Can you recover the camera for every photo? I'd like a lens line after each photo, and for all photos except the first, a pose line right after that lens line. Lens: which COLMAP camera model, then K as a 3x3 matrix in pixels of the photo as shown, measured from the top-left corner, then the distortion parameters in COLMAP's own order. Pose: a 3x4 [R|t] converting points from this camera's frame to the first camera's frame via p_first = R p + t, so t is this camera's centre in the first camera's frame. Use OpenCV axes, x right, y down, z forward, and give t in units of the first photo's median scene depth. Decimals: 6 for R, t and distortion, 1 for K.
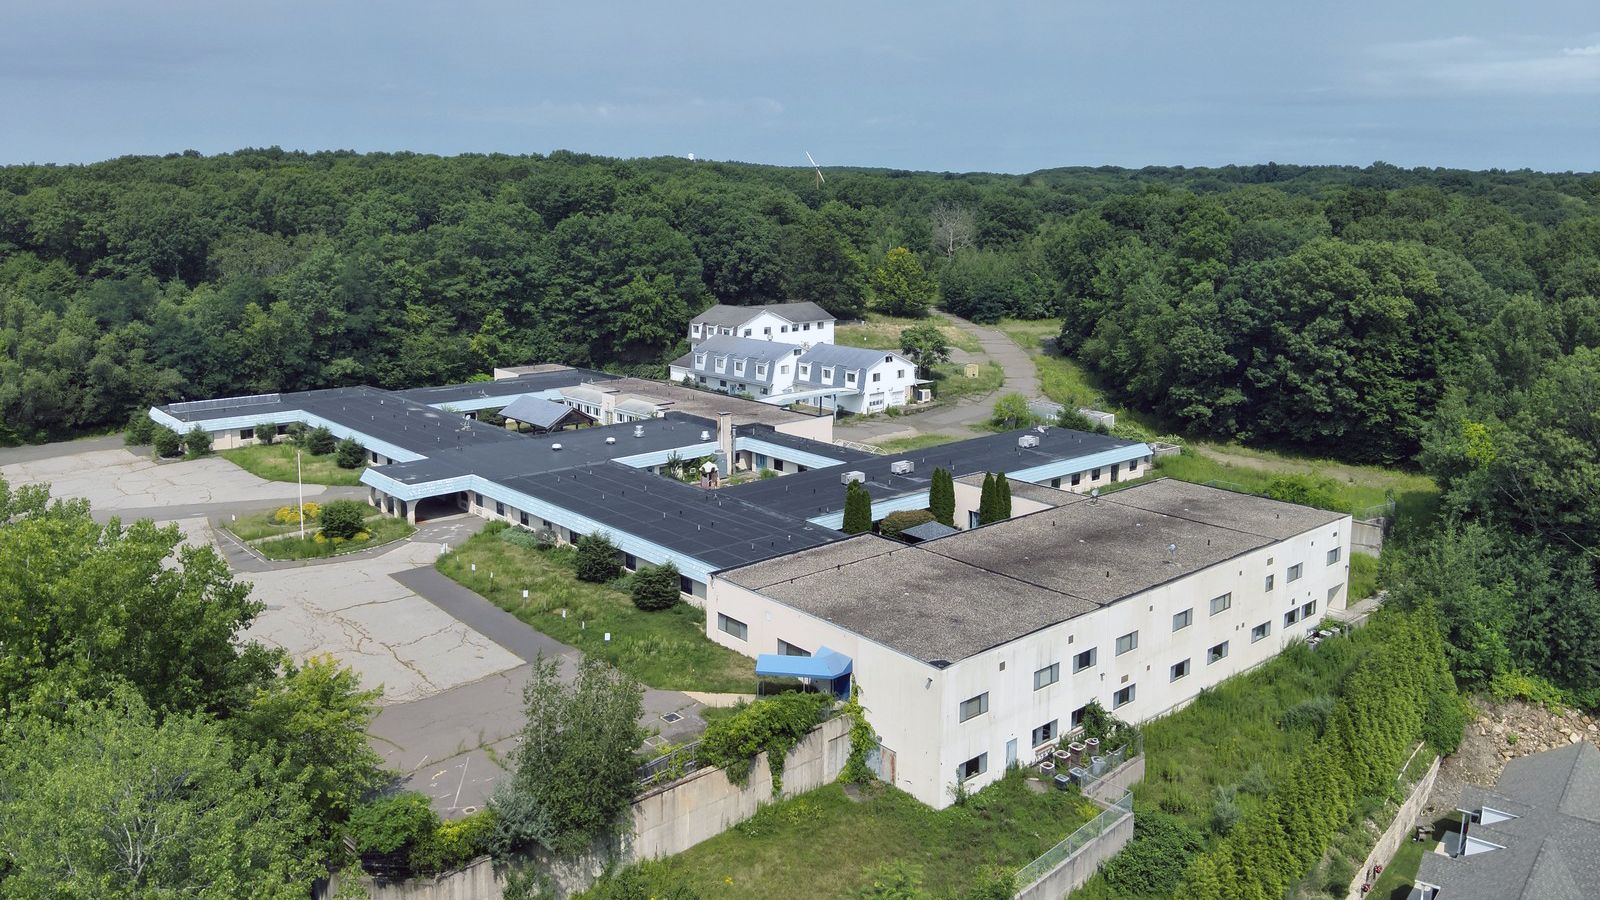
lens RADIAL K [[1167.9, 0, 792.4], [0, 1167.9, 377.7], [0, 0, 1]] dist [0.159340, -0.316831]
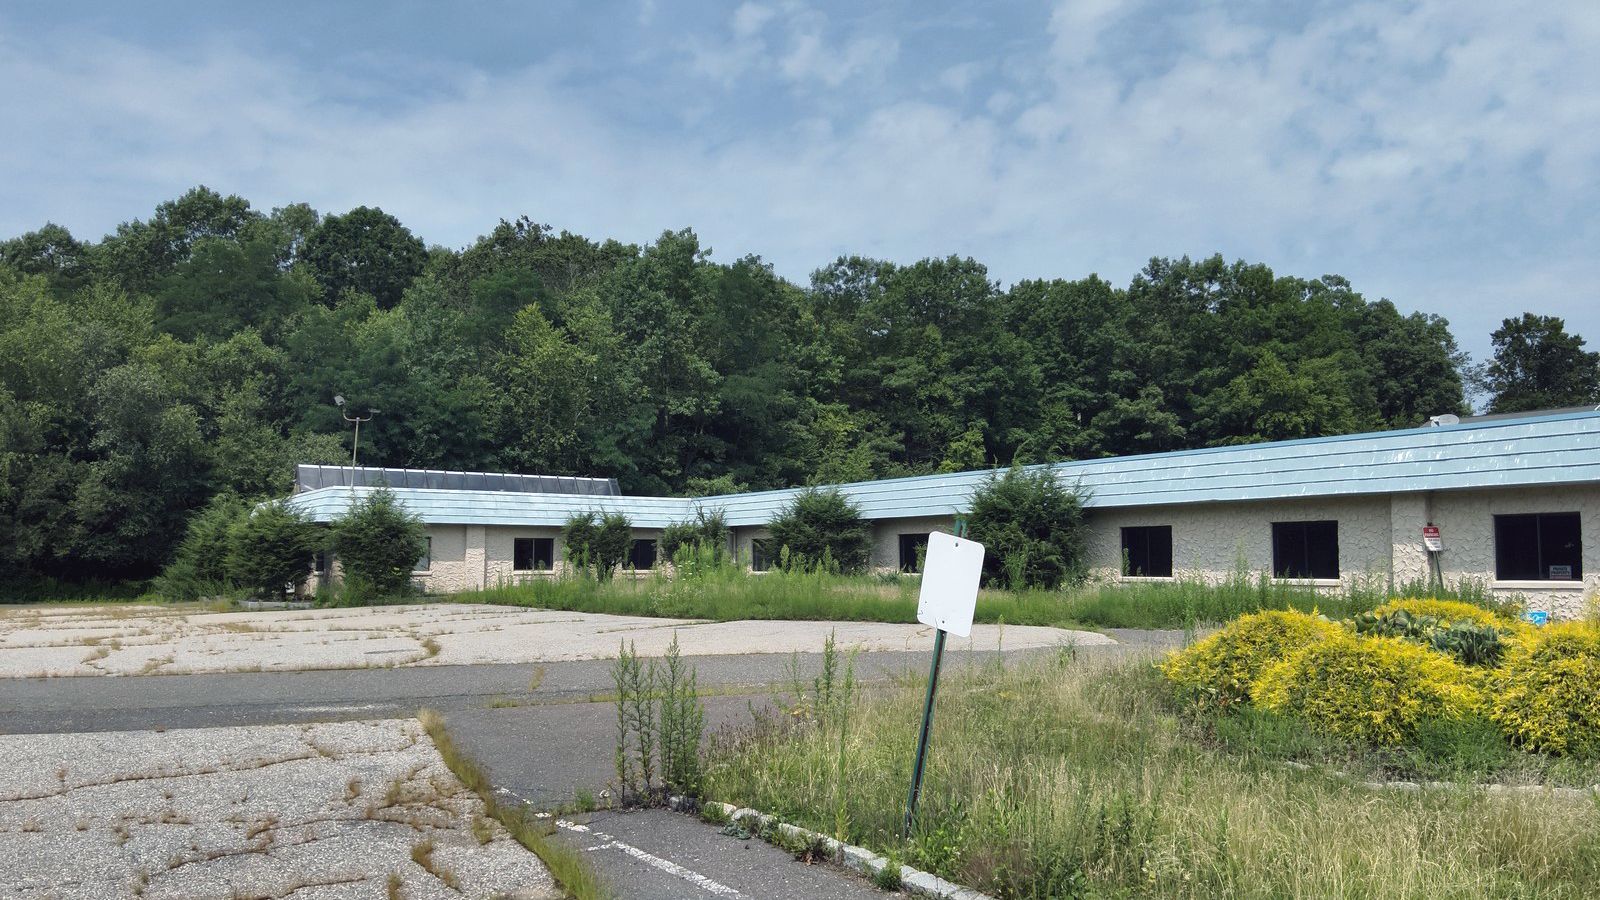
lens RADIAL K [[1159.3, 0, 804.5], [0, 1159.3, 496.0], [0, 0, 1]] dist [0.081734, -0.183673]
pose [[0.993010, -0.017433, -0.116736, -0.326665], [-0.007683, 0.977389, -0.211310, 0.087601], [0.117780, 0.210729, 0.970423, 0.660524]]
